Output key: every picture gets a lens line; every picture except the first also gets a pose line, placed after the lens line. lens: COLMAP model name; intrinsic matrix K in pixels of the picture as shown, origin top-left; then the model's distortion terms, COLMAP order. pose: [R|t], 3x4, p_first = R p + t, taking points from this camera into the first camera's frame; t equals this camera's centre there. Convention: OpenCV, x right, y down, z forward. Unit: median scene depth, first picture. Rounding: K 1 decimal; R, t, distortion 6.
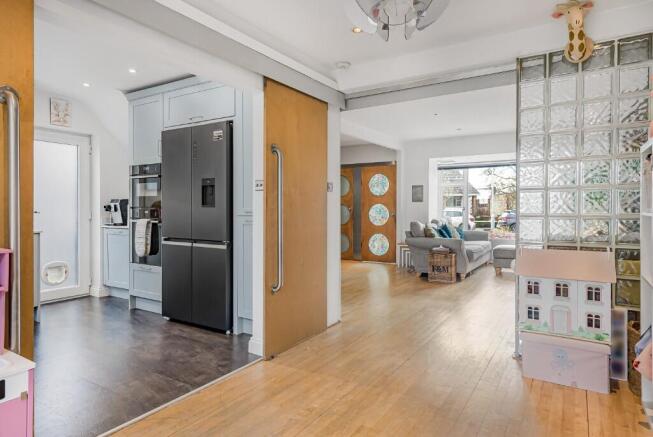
lens RADIAL K [[393.1, 0, 324.0], [0, 393.1, 211.2], [0, 0, 1]] dist [0.003997, 0.001414]
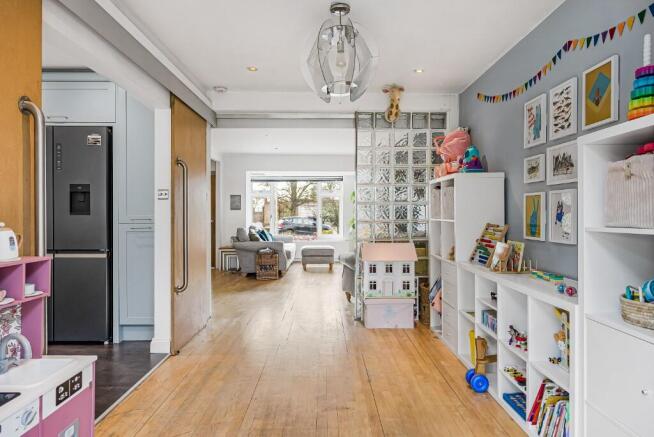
lens RADIAL K [[389.8, 0, 328.6], [0, 389.8, 222.6], [0, 0, 1]] dist [-0.000568, -0.000489]
pose [[0.833996, -0.008598, 0.551703, -0.232612], [0.002418, 0.999926, 0.011929, -0.000673], [-0.551765, -0.008614, 0.833955, -0.081826]]
